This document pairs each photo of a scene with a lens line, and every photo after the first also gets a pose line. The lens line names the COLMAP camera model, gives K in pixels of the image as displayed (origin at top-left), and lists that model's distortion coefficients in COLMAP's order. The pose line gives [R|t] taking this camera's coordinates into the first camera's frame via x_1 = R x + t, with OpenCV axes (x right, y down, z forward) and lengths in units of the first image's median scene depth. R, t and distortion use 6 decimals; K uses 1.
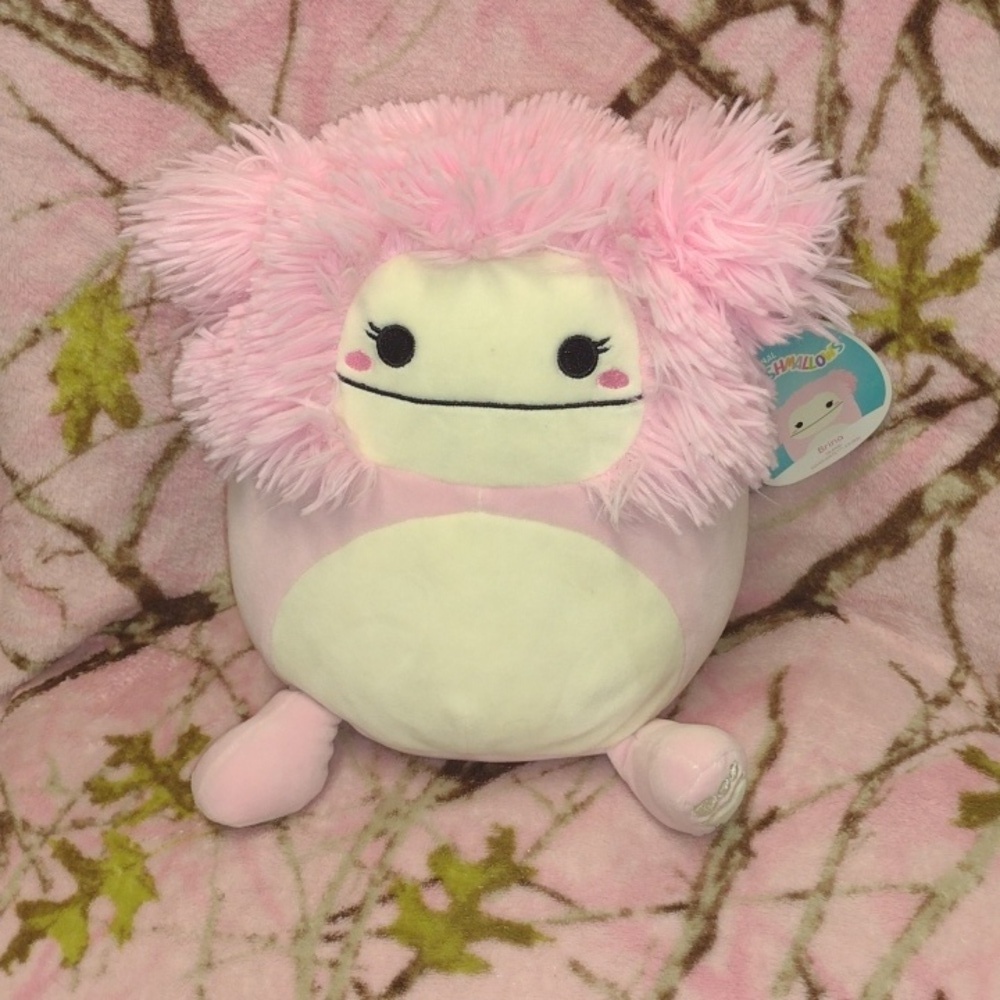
lens RADIAL K [[1686.9, 0, 500.0], [0, 1686.9, 500.0], [0, 0, 1]] dist [0.001507, 0.144900]
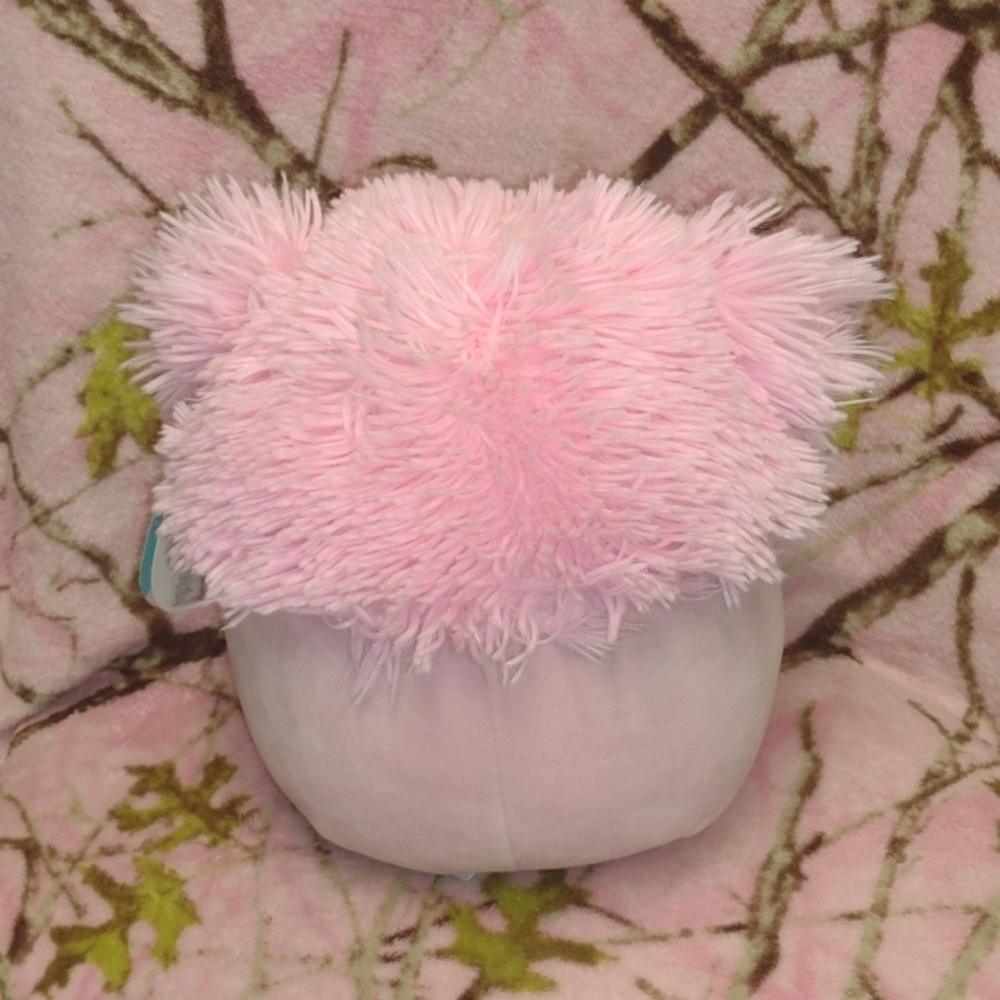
lens RADIAL K [[1686.9, 0, 500.0], [0, 1686.9, 500.0], [0, 0, 1]] dist [0.001507, 0.144900]
pose [[0.996082, 0.021859, 0.085689, -0.111976], [-0.015570, 0.997182, -0.073384, 0.058513], [-0.087051, 0.071762, 0.993616, 0.004607]]
